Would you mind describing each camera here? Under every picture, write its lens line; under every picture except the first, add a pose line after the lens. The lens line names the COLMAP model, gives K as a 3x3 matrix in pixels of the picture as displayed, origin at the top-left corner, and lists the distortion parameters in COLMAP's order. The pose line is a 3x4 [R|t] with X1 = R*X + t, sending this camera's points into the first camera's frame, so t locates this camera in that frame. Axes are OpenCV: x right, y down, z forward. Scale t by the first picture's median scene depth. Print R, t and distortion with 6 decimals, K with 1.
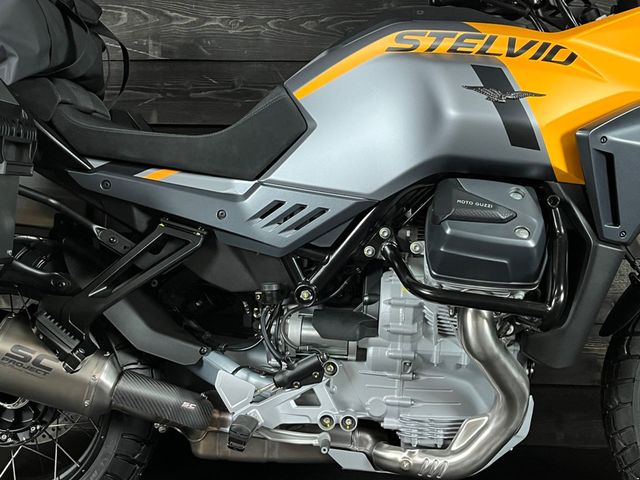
lens RADIAL K [[787.2, 0, 317.6], [0, 787.2, 235.7], [0, 0, 1]] dist [0.041585, 0.000000]
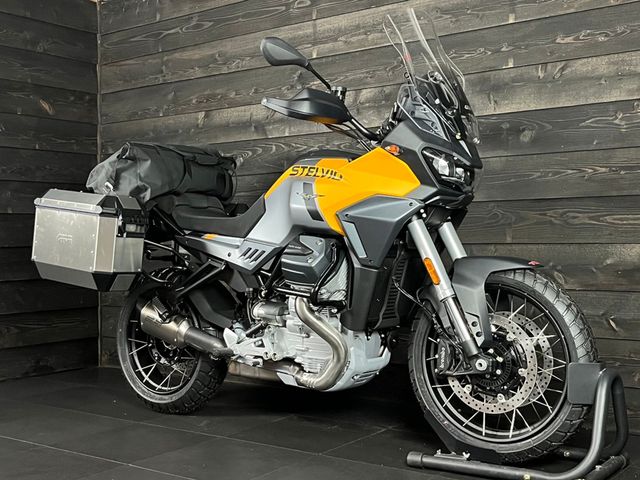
lens RADIAL K [[826.6, 0, 325.5], [0, 826.6, 235.3], [0, 0, 1]] dist [0.083814, 0.000000]
pose [[0.852102, -0.020013, -0.522993, 1.268790], [-0.023580, 0.996786, -0.076561, 0.086213], [0.522844, 0.077569, 0.848892, -0.767627]]
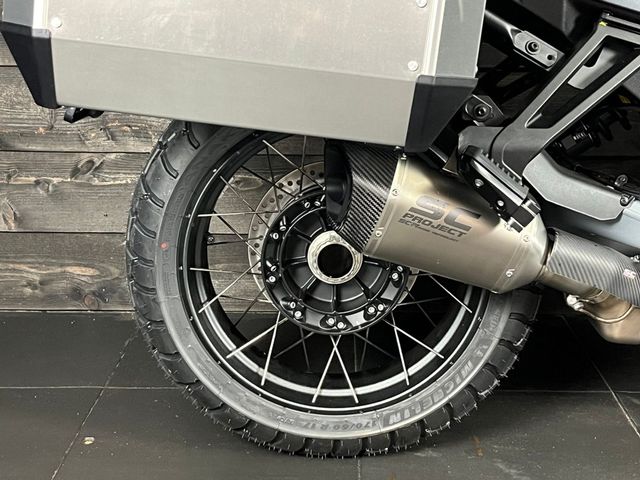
lens RADIAL K [[1039.1, 0, 316.3], [0, 1039.1, 236.3], [0, 0, 1]] dist [0.095634, 0.000000]
pose [[0.998614, -0.022966, 0.047353, -0.507649], [0.014783, 0.985943, 0.166428, 0.014020], [-0.050509, -0.165498, 0.984916, 0.059975]]
